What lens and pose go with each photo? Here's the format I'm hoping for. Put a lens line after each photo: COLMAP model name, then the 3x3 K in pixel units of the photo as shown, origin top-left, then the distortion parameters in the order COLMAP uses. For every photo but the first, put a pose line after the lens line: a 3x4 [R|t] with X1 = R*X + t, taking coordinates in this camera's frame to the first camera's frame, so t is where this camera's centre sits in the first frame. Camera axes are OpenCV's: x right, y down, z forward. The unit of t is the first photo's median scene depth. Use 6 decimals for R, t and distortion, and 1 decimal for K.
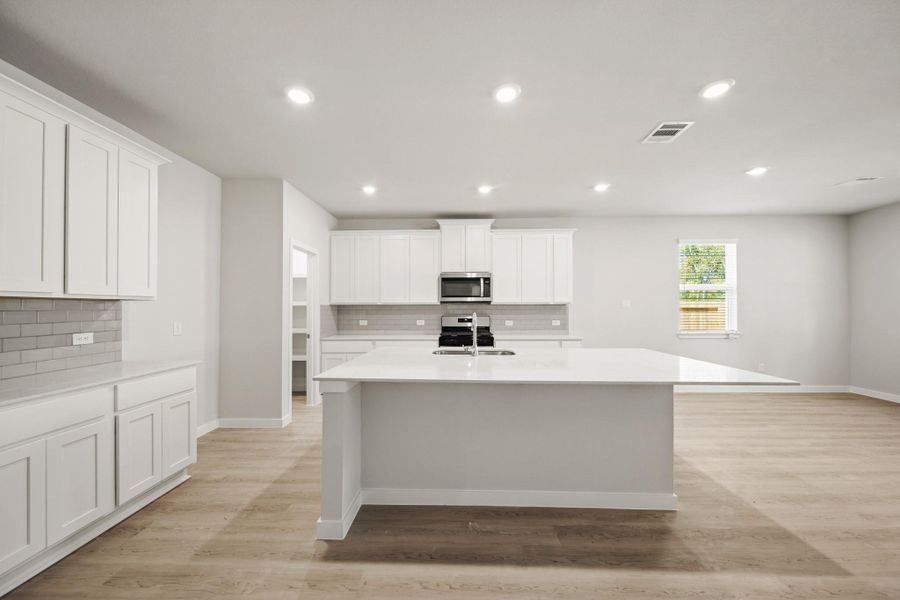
lens RADIAL K [[317.0, 0, 451.0], [0, 317.0, 303.9], [0, 0, 1]] dist [-0.003056, -0.000307]
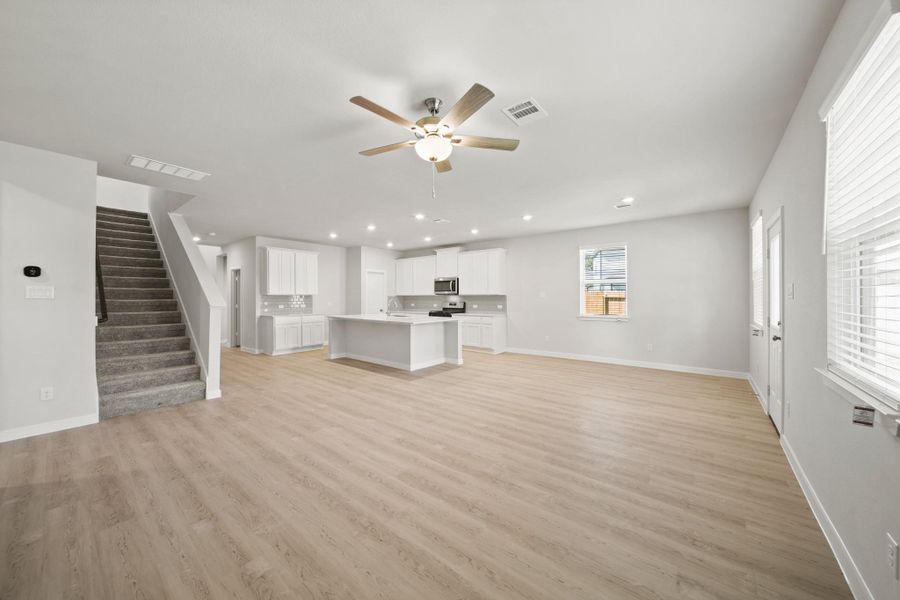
lens RADIAL K [[318.8, 0, 450.3], [0, 318.8, 296.5], [0, 0, 1]] dist [0.000011, -0.000070]
pose [[0.794935, -0.000716, -0.606694, 1.182788], [0.008841, 0.999907, 0.010404, -0.010763], [0.606630, -0.013634, 0.794867, -0.439908]]
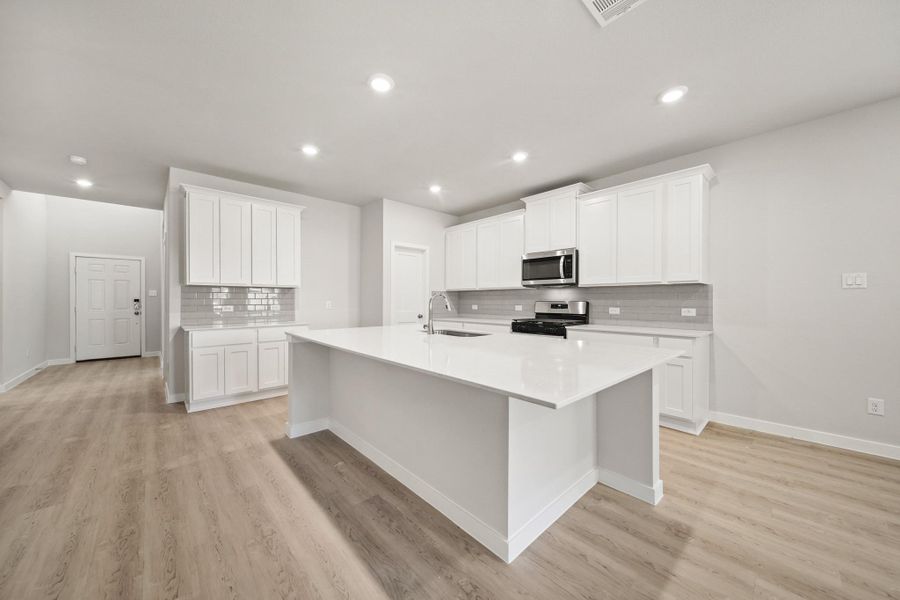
lens RADIAL K [[320.5, 0, 450.0], [0, 320.5, 300.0], [0, 0, 1]] dist [-0.001207, -0.000404]
pose [[0.698159, 0.002104, -0.715939, 0.499595], [0.008525, 0.999900, 0.011252, 0.023652], [0.715892, -0.013959, 0.698072, 0.182465]]
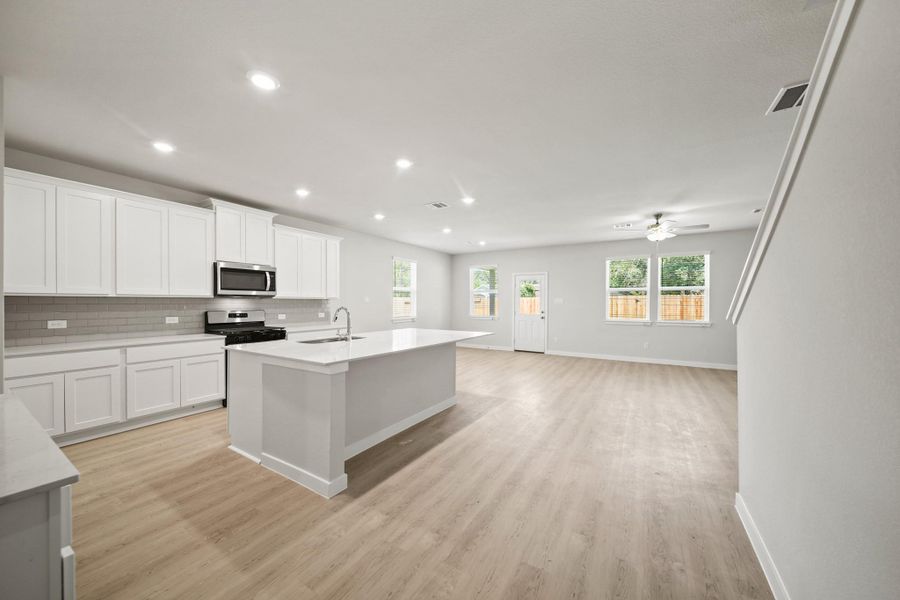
lens RADIAL K [[320.5, 0, 450.0], [0, 320.5, 300.0], [0, 0, 1]] dist [-0.001207, -0.000404]
pose [[0.505446, 0.008405, 0.862817, -0.471972], [-0.015890, 0.999874, -0.000432, -0.002081], [-0.862712, -0.013492, 0.505516, 0.005664]]
